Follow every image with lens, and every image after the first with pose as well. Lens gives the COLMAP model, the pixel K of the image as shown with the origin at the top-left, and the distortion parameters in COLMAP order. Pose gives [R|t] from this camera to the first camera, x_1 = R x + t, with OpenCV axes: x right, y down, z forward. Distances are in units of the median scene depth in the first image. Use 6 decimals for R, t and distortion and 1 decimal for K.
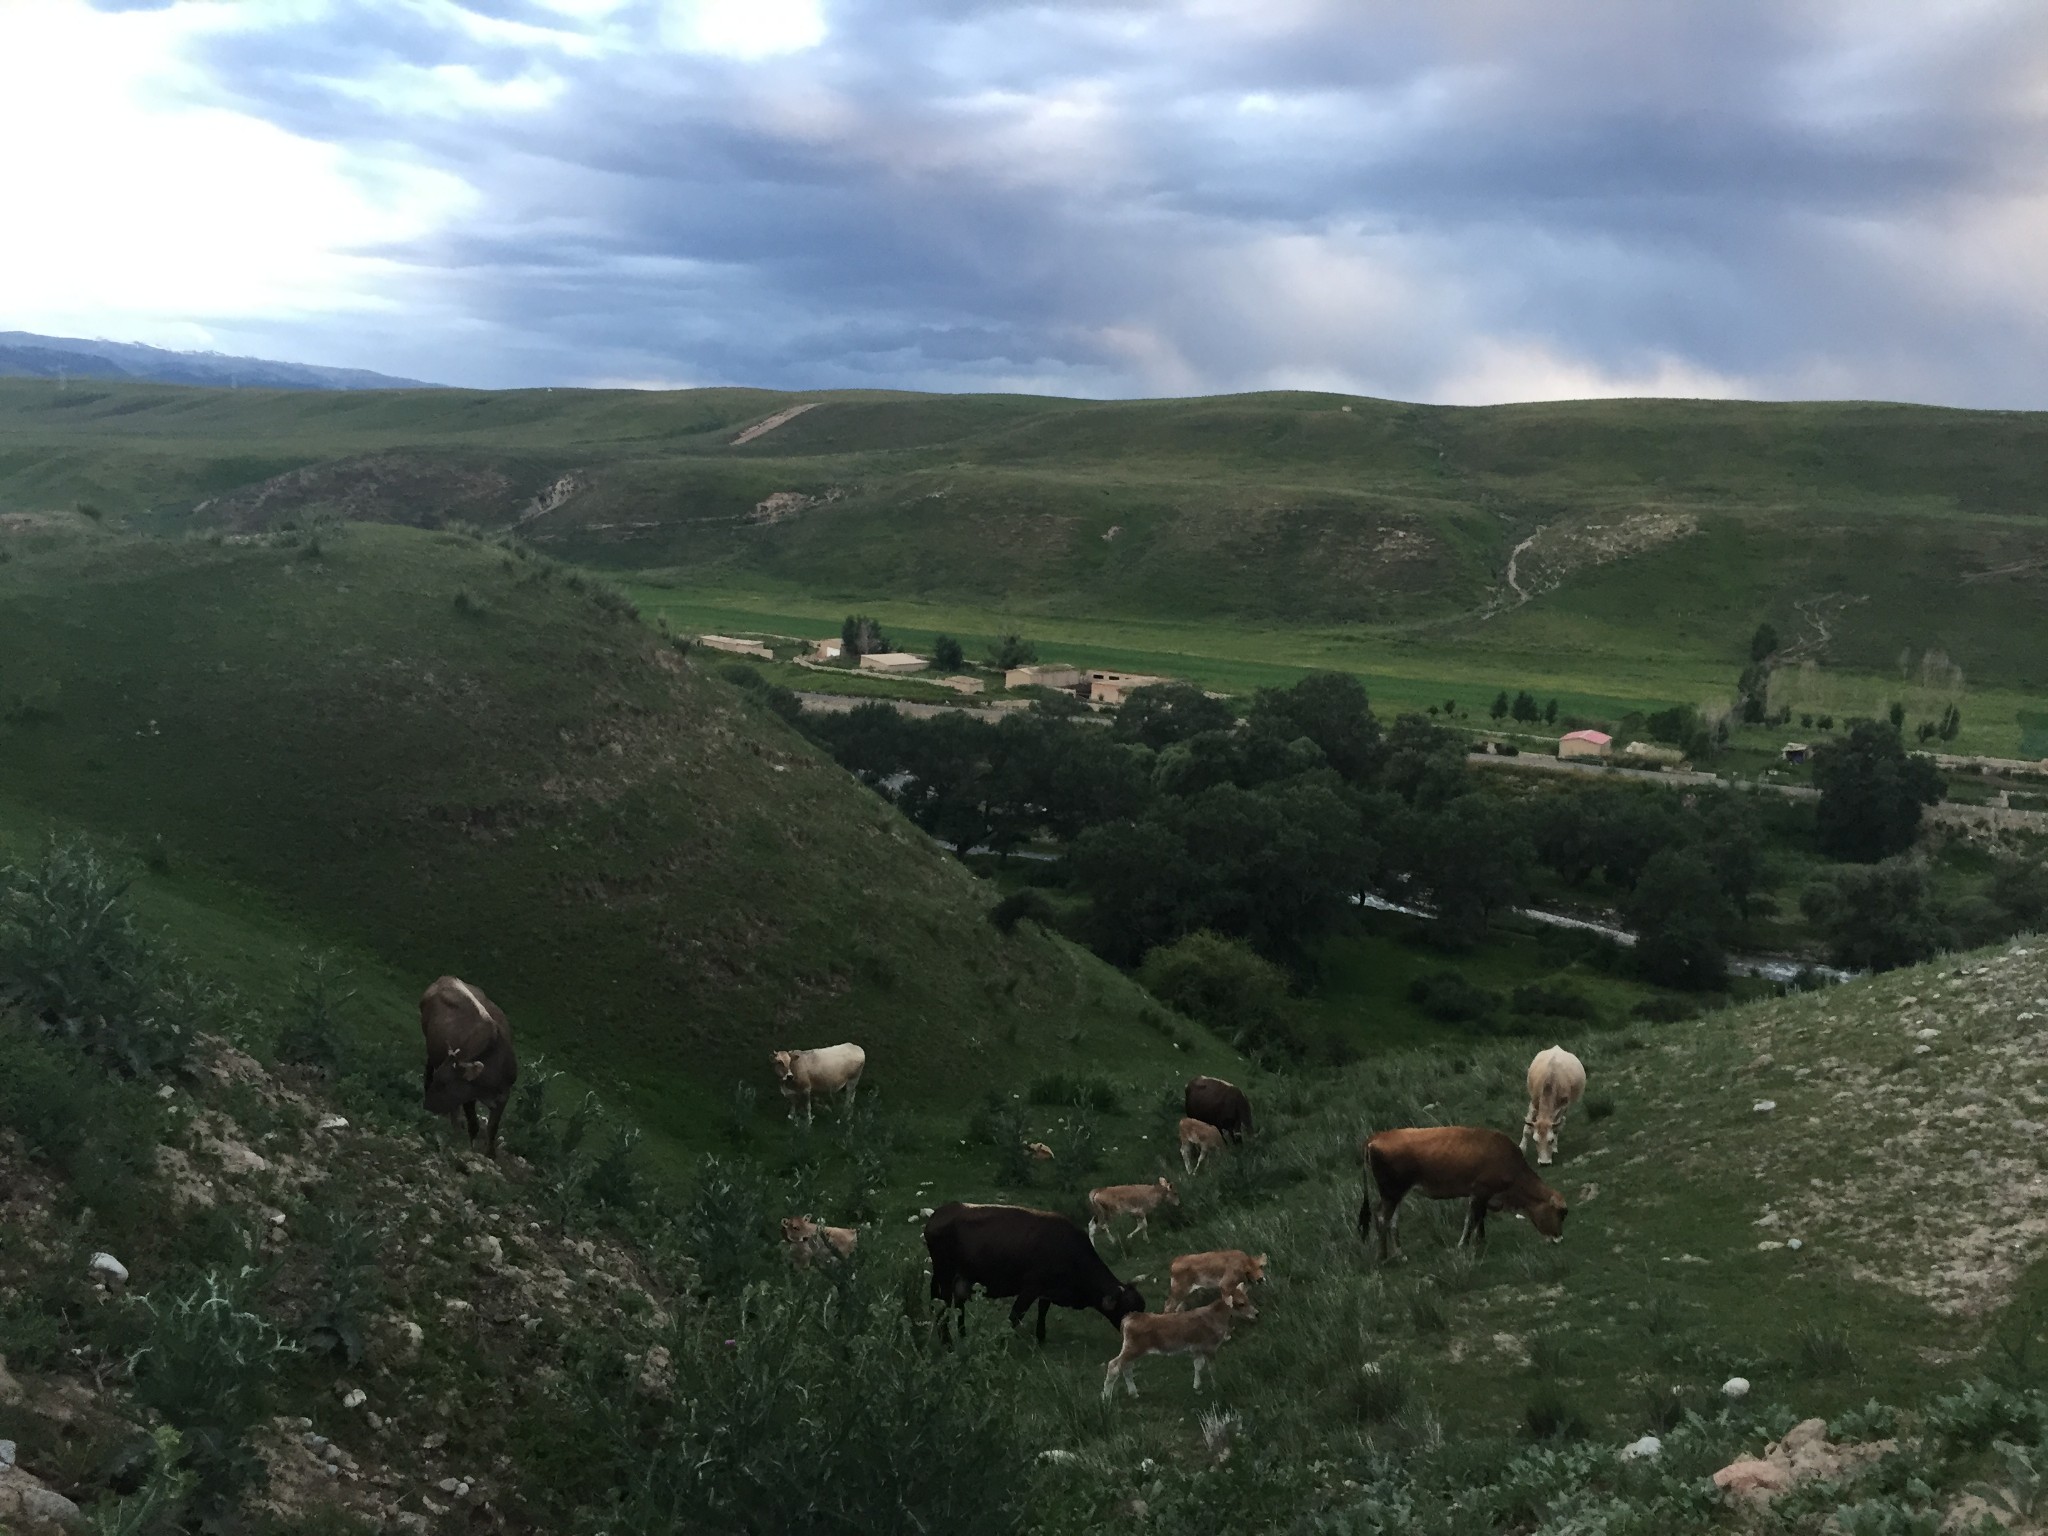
lens RADIAL K [[1754.0, 0, 1012.4], [0, 1754.0, 741.3], [0, 0, 1]] dist [0.091226, -0.128614]
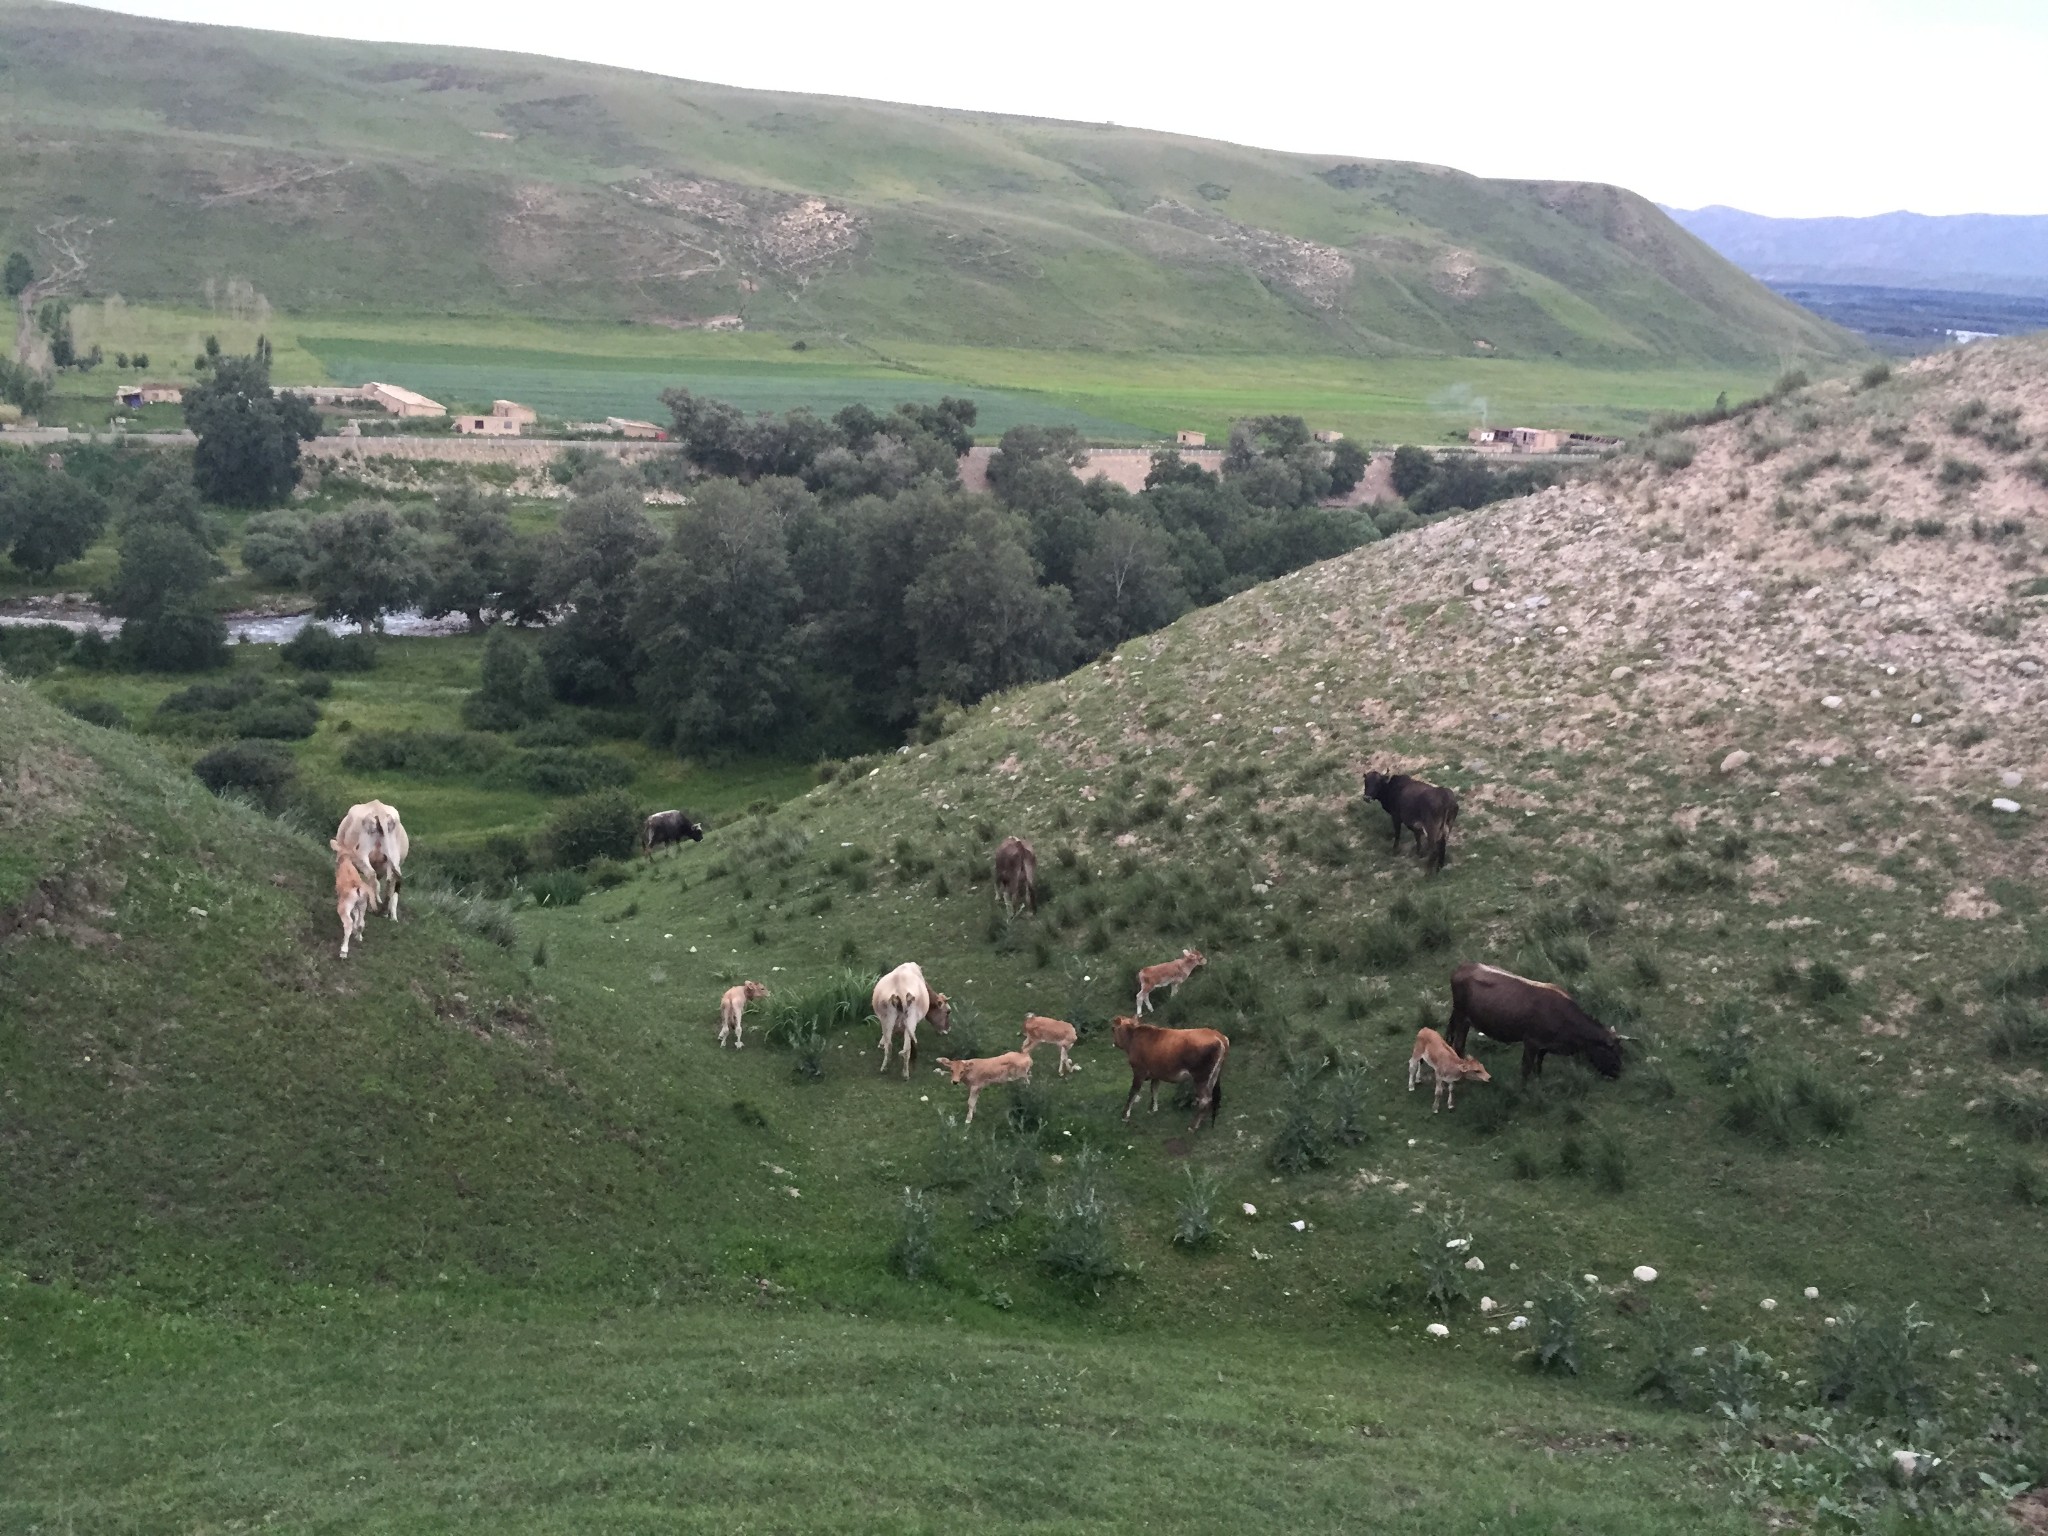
lens RADIAL K [[1754.0, 0, 1006.6], [0, 1754.0, 741.5], [0, 0, 1]] dist [0.091226, -0.128614]
pose [[0.597076, -0.229865, 0.768546, -0.057182], [0.068089, 0.969130, 0.236961, -0.009883], [-0.799290, -0.089154, 0.594295, 0.064546]]
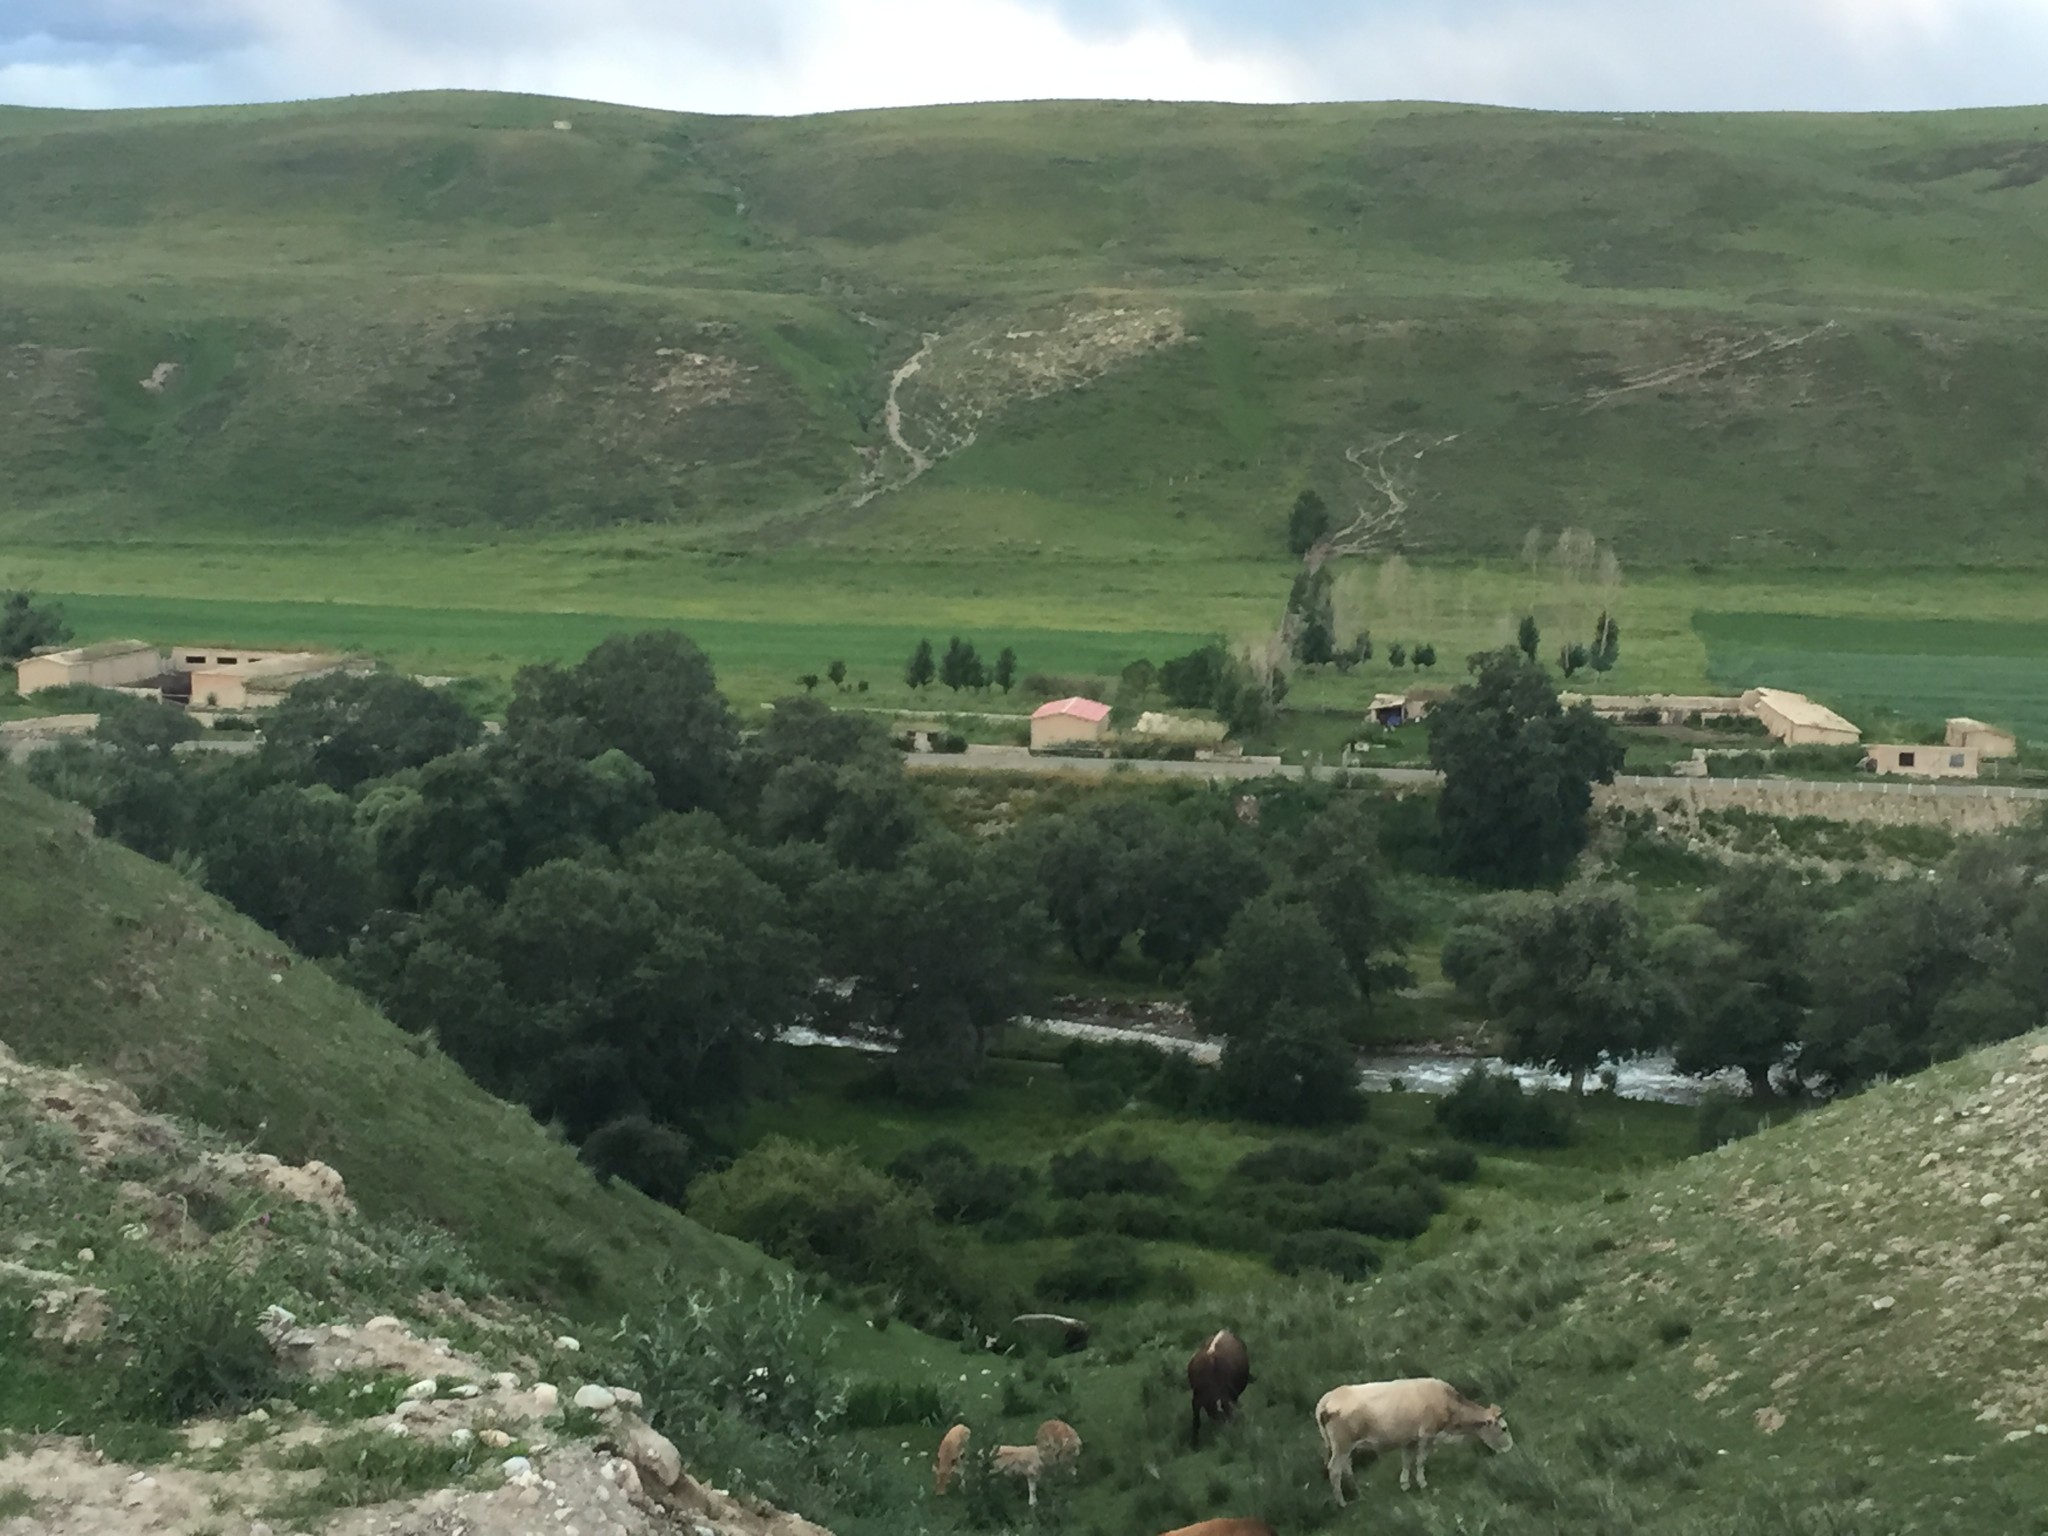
lens RADIAL K [[3280.7, 0, 988.6], [0, 3280.7, 714.4], [0, 0, 1]] dist [0.059498, 0.000000]
pose [[0.949530, -0.074267, 0.304758, -0.040196], [0.076016, 0.997088, 0.006139, -0.011302], [-0.304326, 0.017337, 0.952410, -0.038640]]
